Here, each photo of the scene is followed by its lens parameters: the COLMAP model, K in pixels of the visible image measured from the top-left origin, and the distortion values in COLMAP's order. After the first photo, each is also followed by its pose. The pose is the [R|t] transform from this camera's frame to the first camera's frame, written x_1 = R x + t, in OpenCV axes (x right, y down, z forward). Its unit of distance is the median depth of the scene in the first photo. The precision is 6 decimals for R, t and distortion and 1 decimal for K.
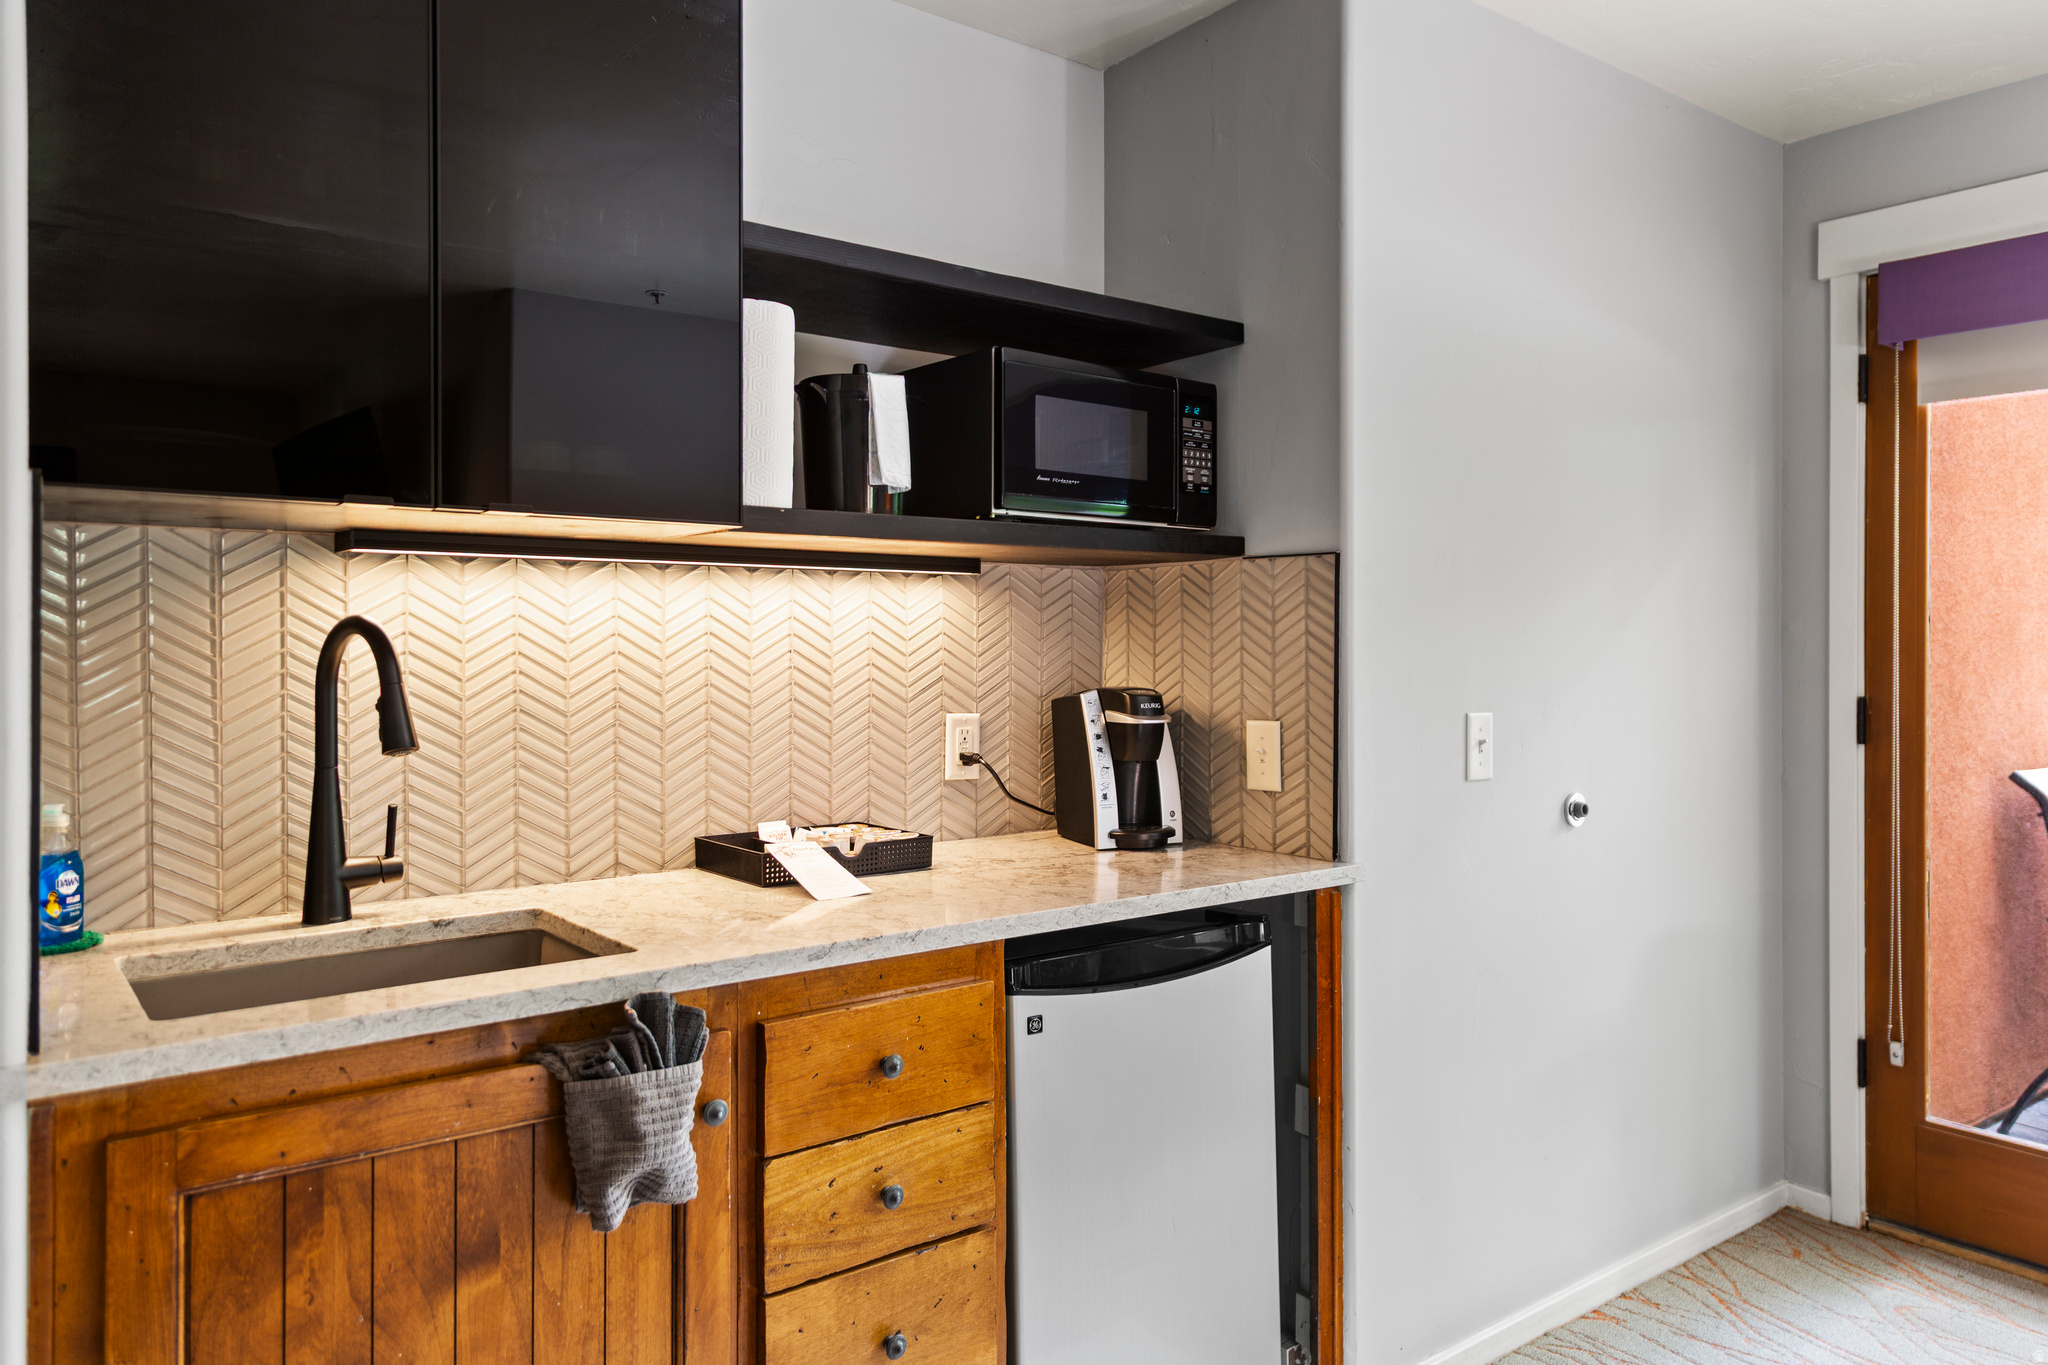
lens RADIAL K [[1394.3, 0, 1017.0], [0, 1394.3, 665.7], [0, 0, 1]] dist [0.028851, -0.012706]
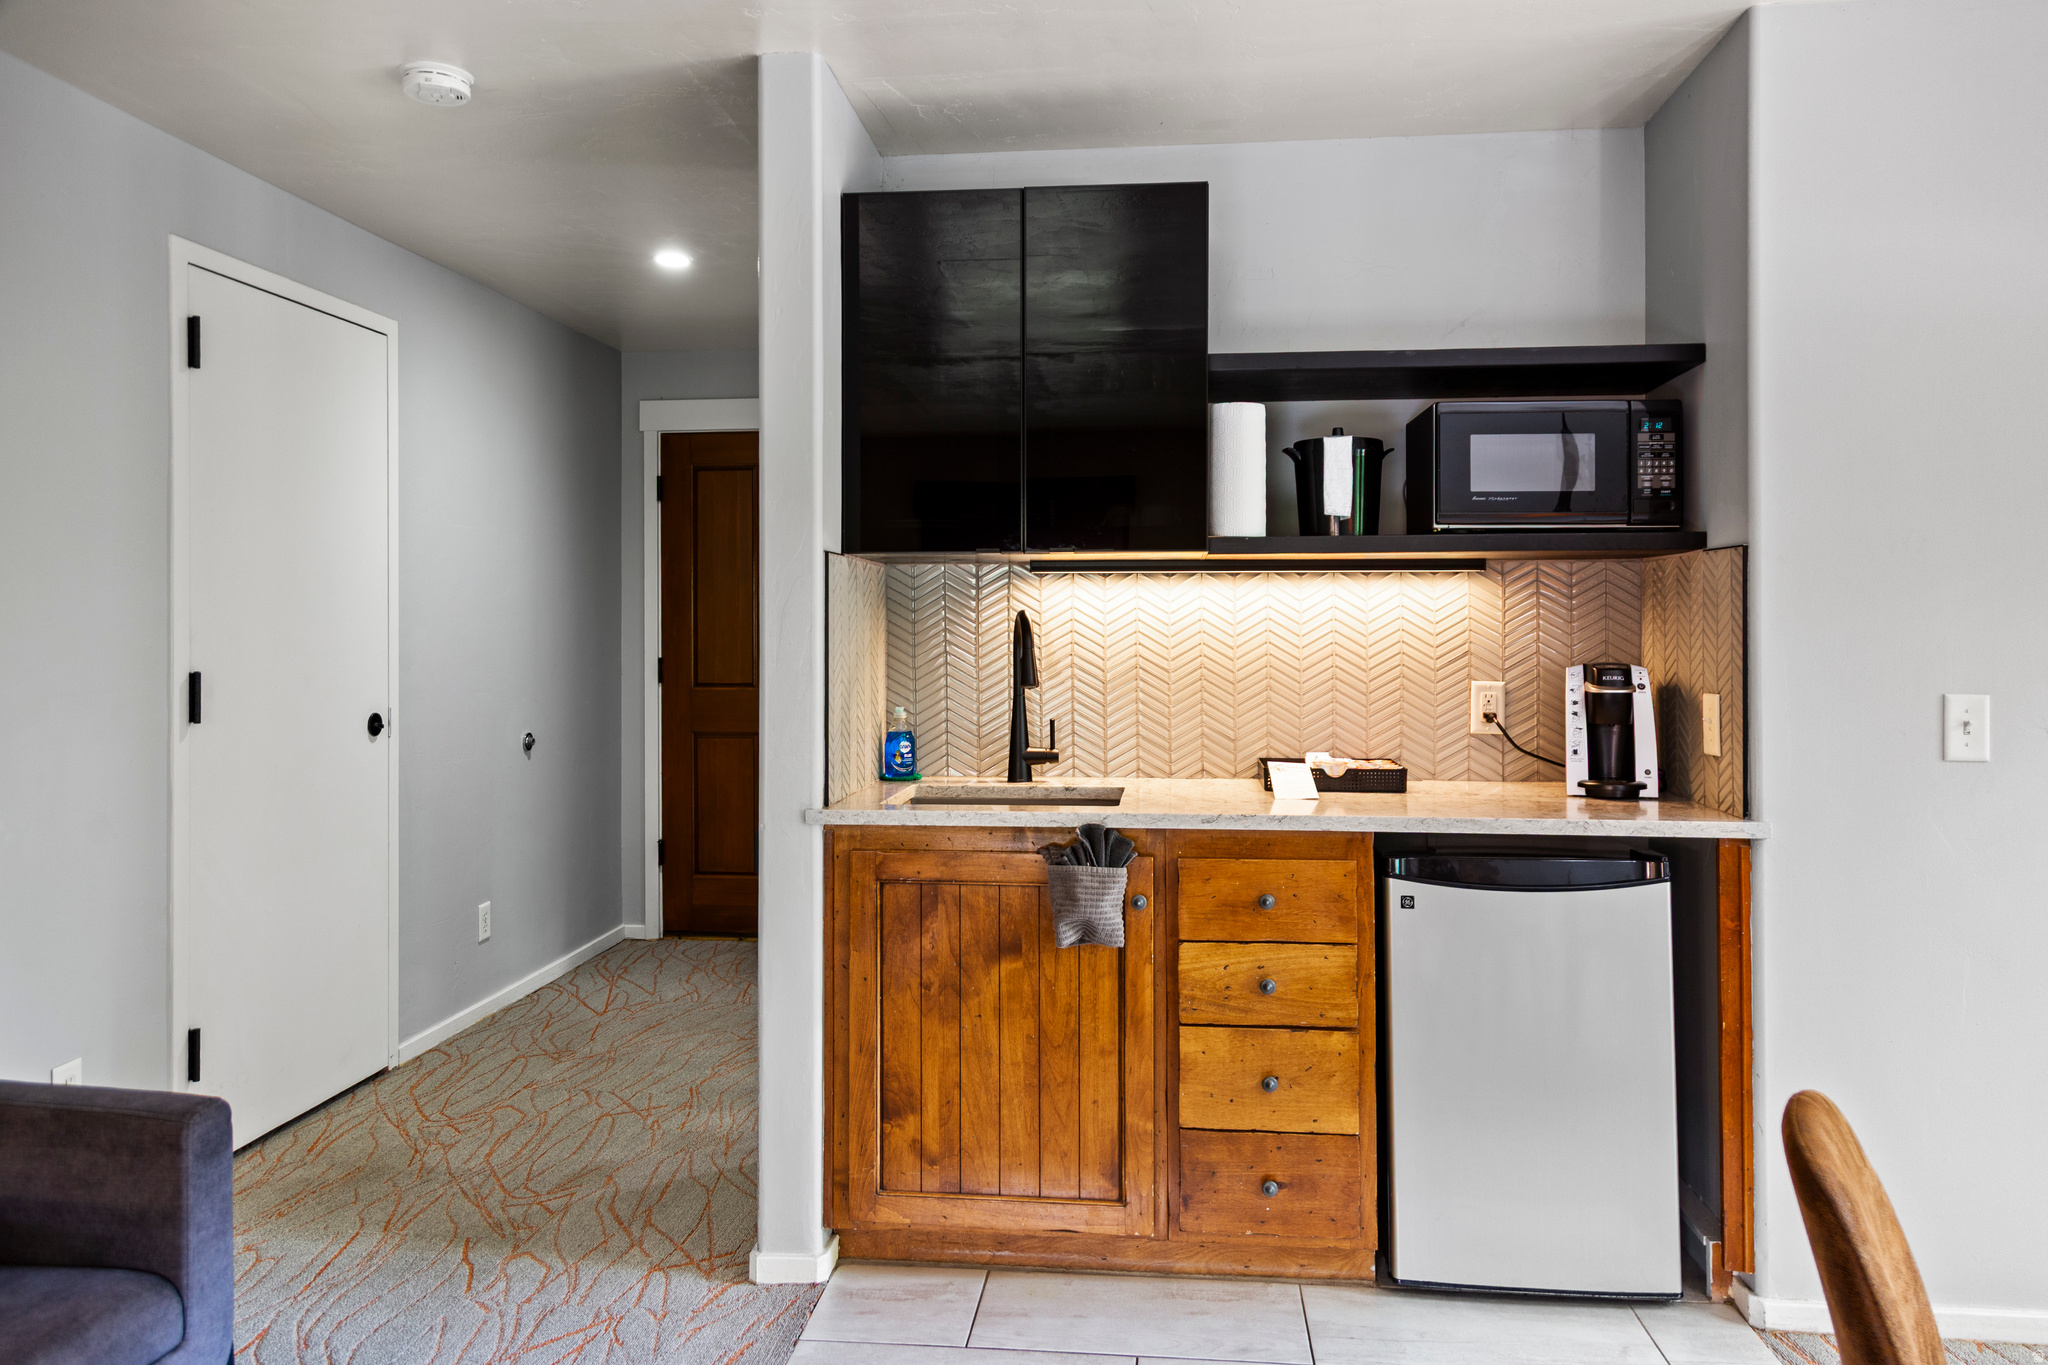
lens RADIAL K [[1394.3, 0, 1044.1], [0, 1394.3, 671.3], [0, 0, 1]] dist [0.028851, -0.012706]
pose [[0.726413, 0.022142, -0.686902, 0.695064], [-0.010312, 0.999720, 0.021321, 0.003049], [0.687181, -0.008404, 0.726437, -0.249083]]
